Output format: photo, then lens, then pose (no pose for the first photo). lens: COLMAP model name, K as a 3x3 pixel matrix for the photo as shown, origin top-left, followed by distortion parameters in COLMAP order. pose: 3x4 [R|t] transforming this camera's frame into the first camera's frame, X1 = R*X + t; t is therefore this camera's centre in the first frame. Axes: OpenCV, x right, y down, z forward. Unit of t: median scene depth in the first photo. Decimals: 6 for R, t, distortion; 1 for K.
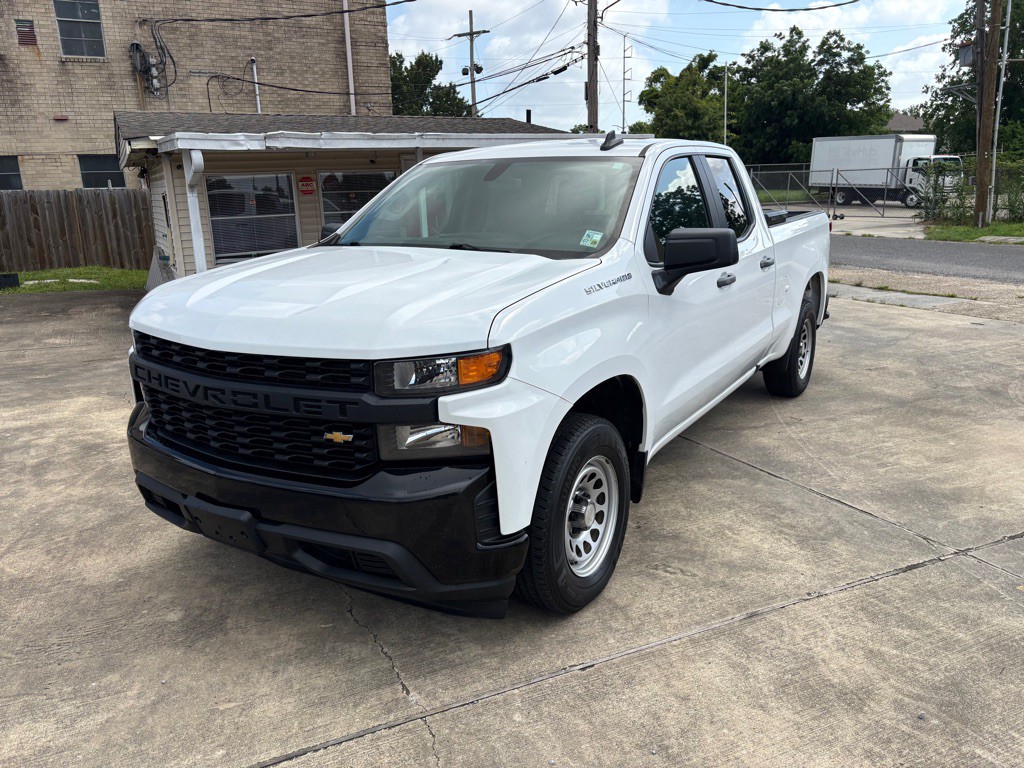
lens RADIAL K [[774.6, 0, 508.2], [0, 774.6, 382.7], [0, 0, 1]] dist [0.067903, -0.077498]
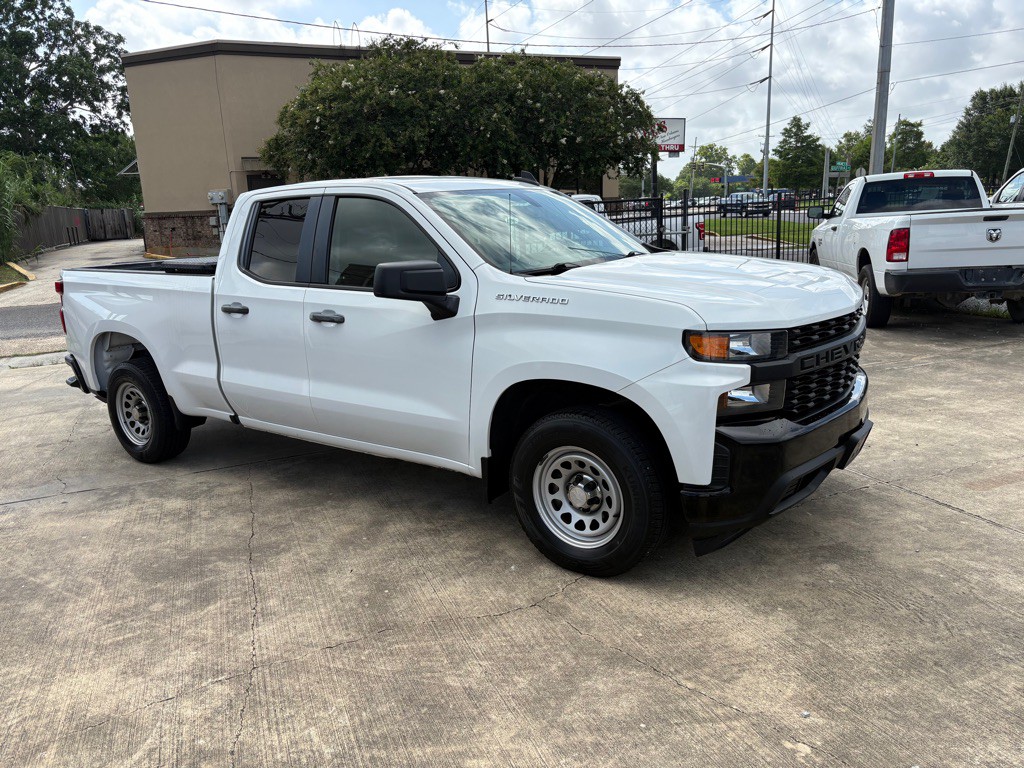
lens RADIAL K [[775.1, 0, 509.3], [0, 775.1, 373.9], [0, 0, 1]] dist [0.066508, -0.076096]
pose [[0.072642, -0.187894, 0.979499, -0.283162], [0.290535, 0.943488, 0.159439, -0.052987], [-0.954103, 0.272997, 0.123127, 0.228805]]
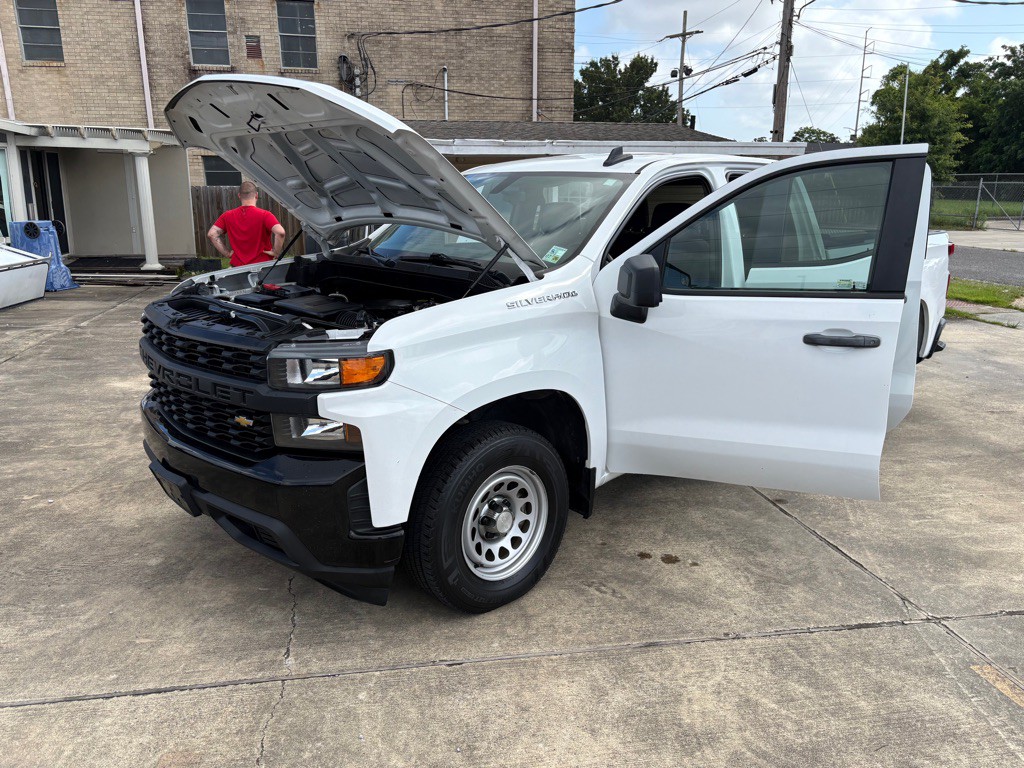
lens RADIAL K [[774.6, 0, 505.3], [0, 774.6, 383.5], [0, 0, 1]] dist [0.066506, -0.076916]
pose [[0.963887, 0.086351, -0.251923, 0.064609], [-0.086611, 0.996191, 0.010077, -0.004319], [0.251834, 0.012106, 0.967695, 0.000052]]
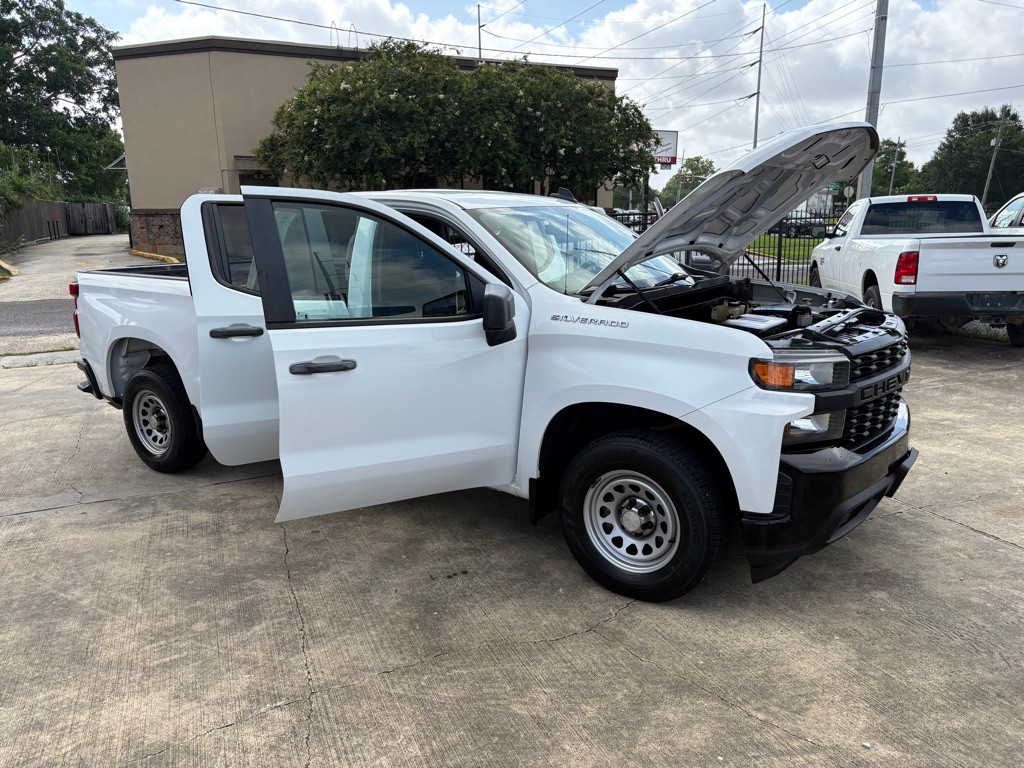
lens RADIAL K [[775.8, 0, 521.0], [0, 775.8, 381.7], [0, 0, 1]] dist [0.063658, -0.072409]
pose [[0.039376, -0.188678, 0.981249, -0.281997], [0.263273, 0.949271, 0.171964, -0.062201], [-0.963917, 0.251565, 0.087052, 0.247004]]
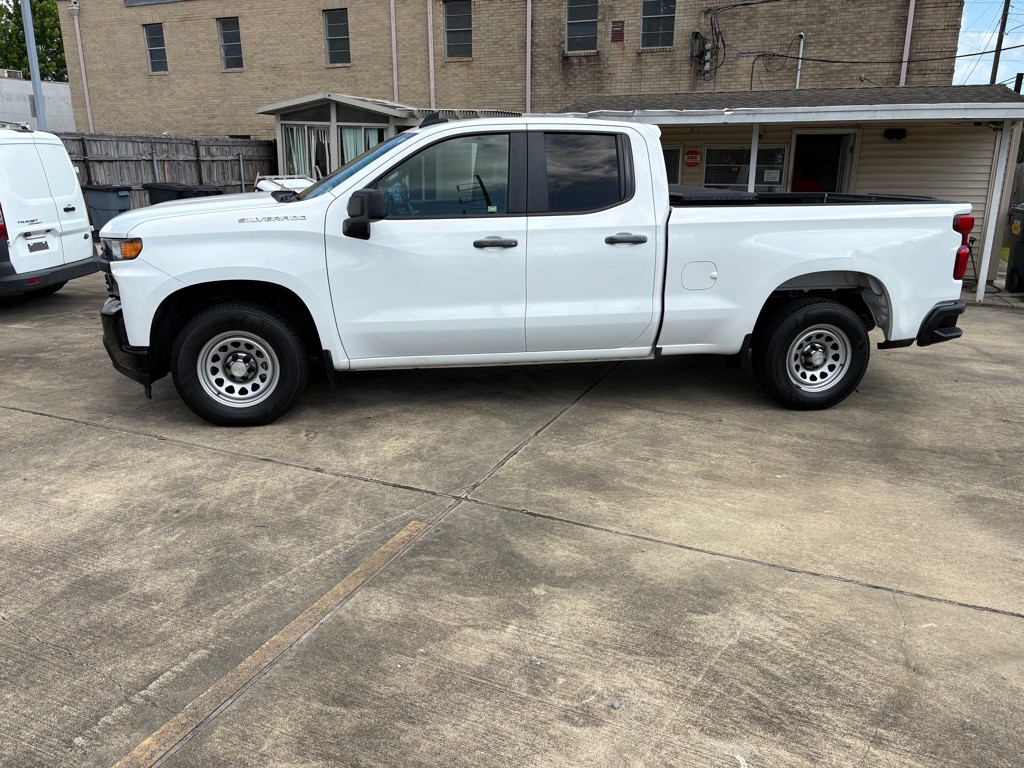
lens RADIAL K [[771.2, 0, 509.2], [0, 771.2, 378.3], [0, 0, 1]] dist [0.061565, -0.066758]
pose [[0.659513, 0.228391, -0.716157, 0.287083], [-0.208990, 0.970874, 0.117164, -0.018890], [0.722057, 0.072398, 0.688035, 0.061309]]
